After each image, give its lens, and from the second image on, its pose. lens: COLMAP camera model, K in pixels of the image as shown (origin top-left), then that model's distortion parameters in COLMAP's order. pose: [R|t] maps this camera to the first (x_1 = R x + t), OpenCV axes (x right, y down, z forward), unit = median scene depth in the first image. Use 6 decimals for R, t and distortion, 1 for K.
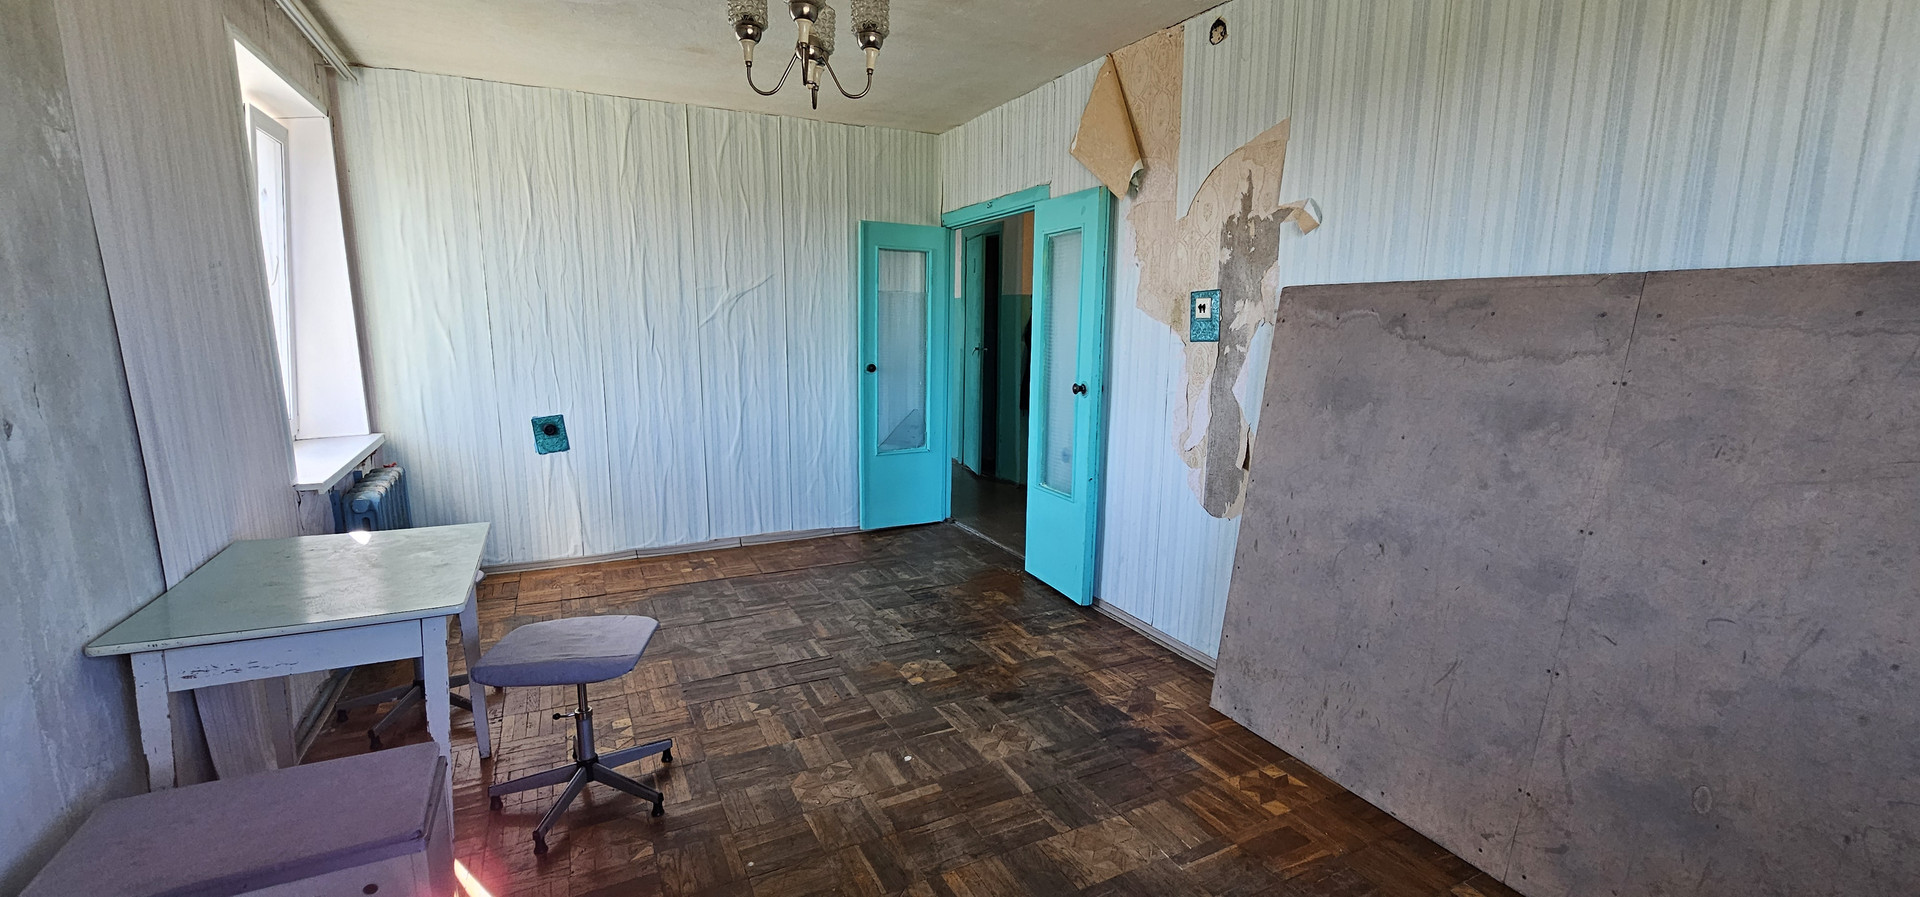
lens RADIAL K [[772.5, 0, 960.0], [0, 772.5, 448.5], [0, 0, 1]] dist [-0.000899, -0.000039]
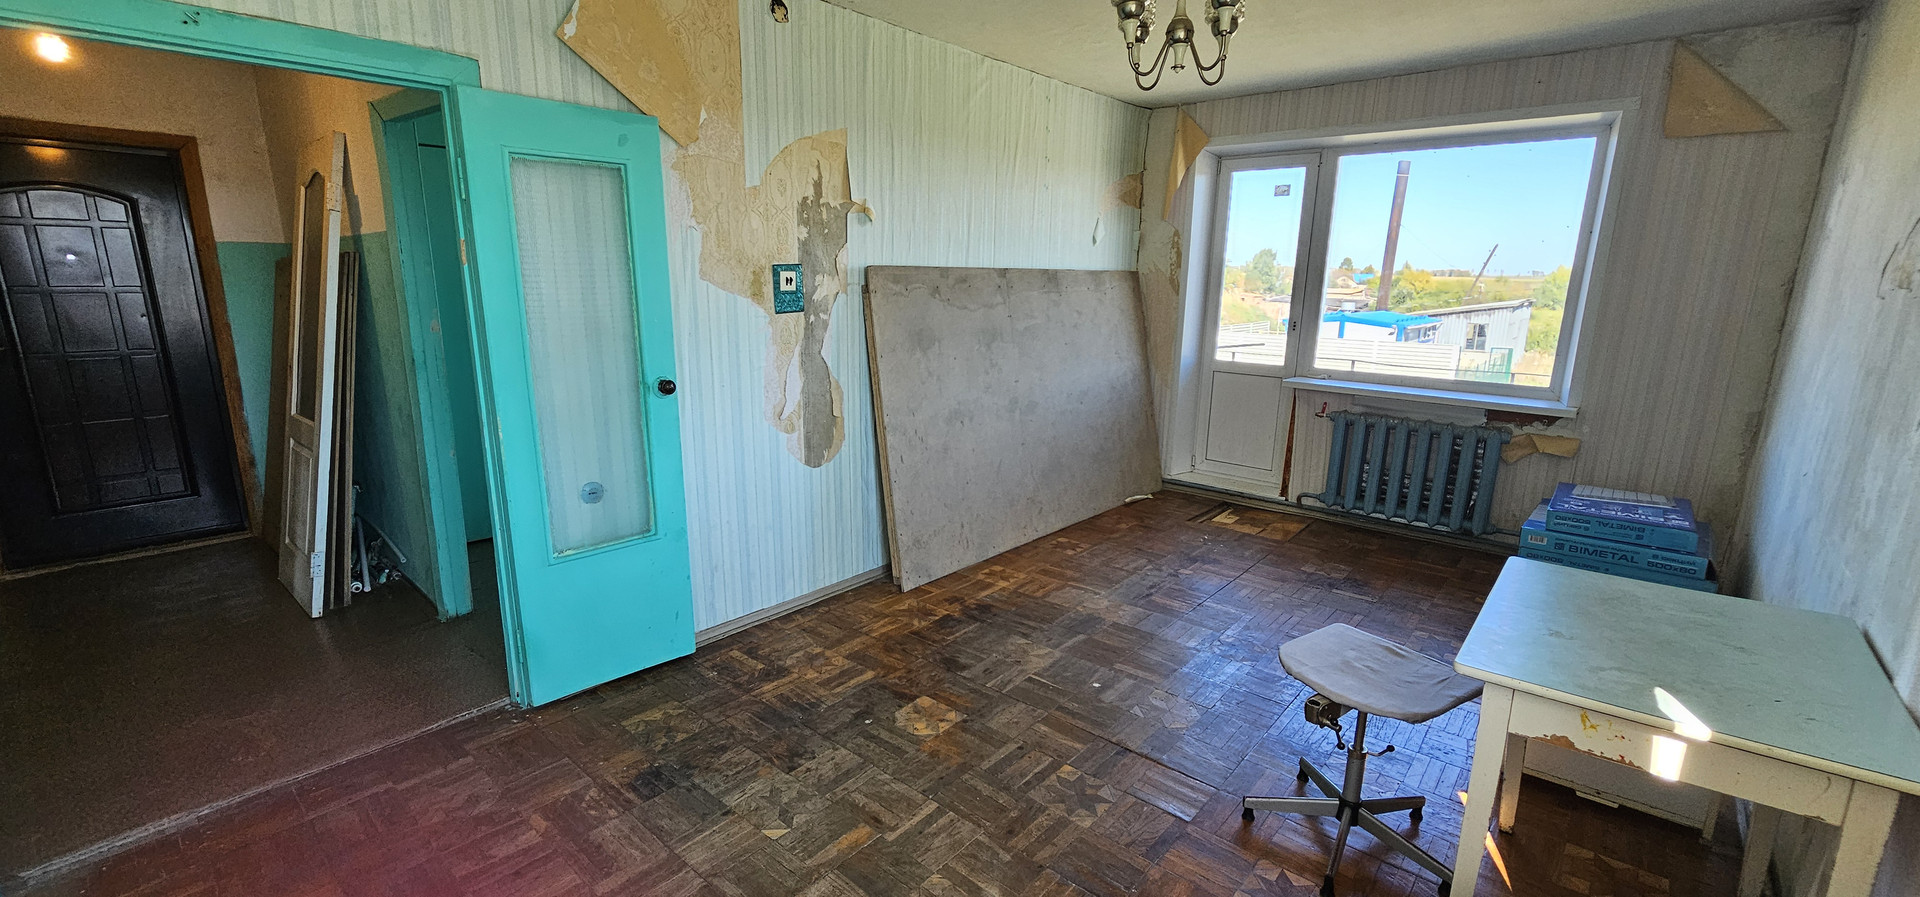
lens RADIAL K [[772.8, 0, 935.3], [0, 772.8, 447.9], [0, 0, 1]] dist [0.021809, -0.000063]
pose [[-0.341971, -0.209075, 0.916157, -0.787113], [0.149230, 0.950481, 0.272610, -0.229136], [-0.927786, 0.229943, -0.293837, 1.207793]]
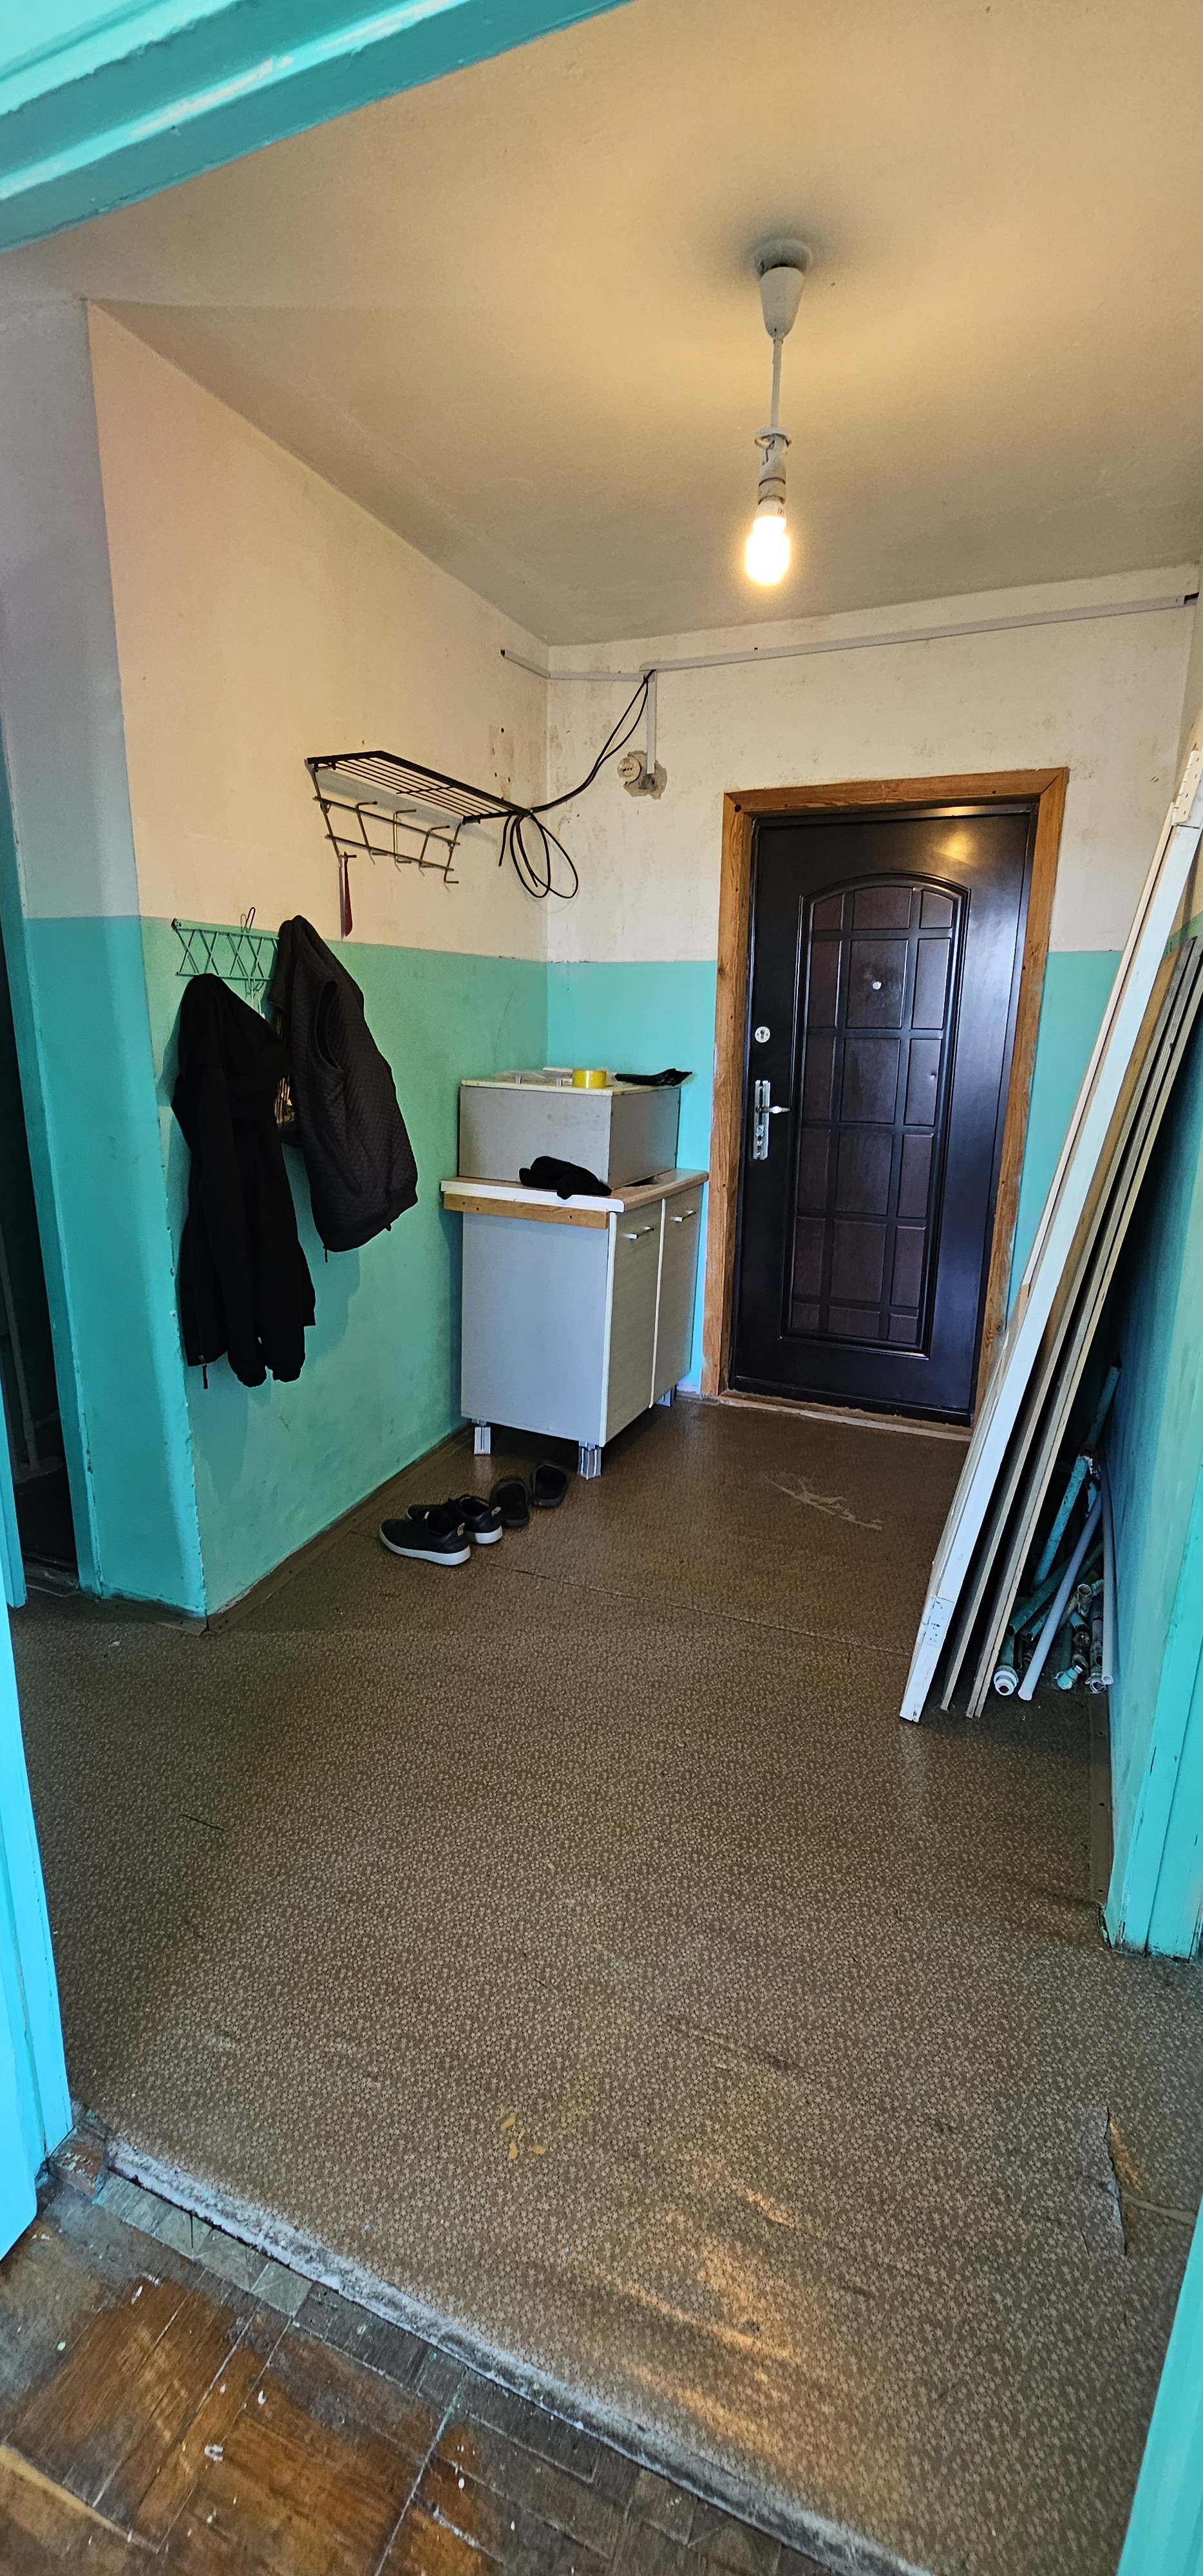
lens RADIAL K [[1036.5, 0, 602.9], [0, 1036.5, 1253.8], [0, 0, 1]] dist [-0.000899, -0.000039]
pose [[0.781376, -0.128985, 0.610586, -0.066067], [0.093536, 0.991561, 0.089767, -0.216252], [-0.617012, -0.013030, 0.786846, 1.334665]]
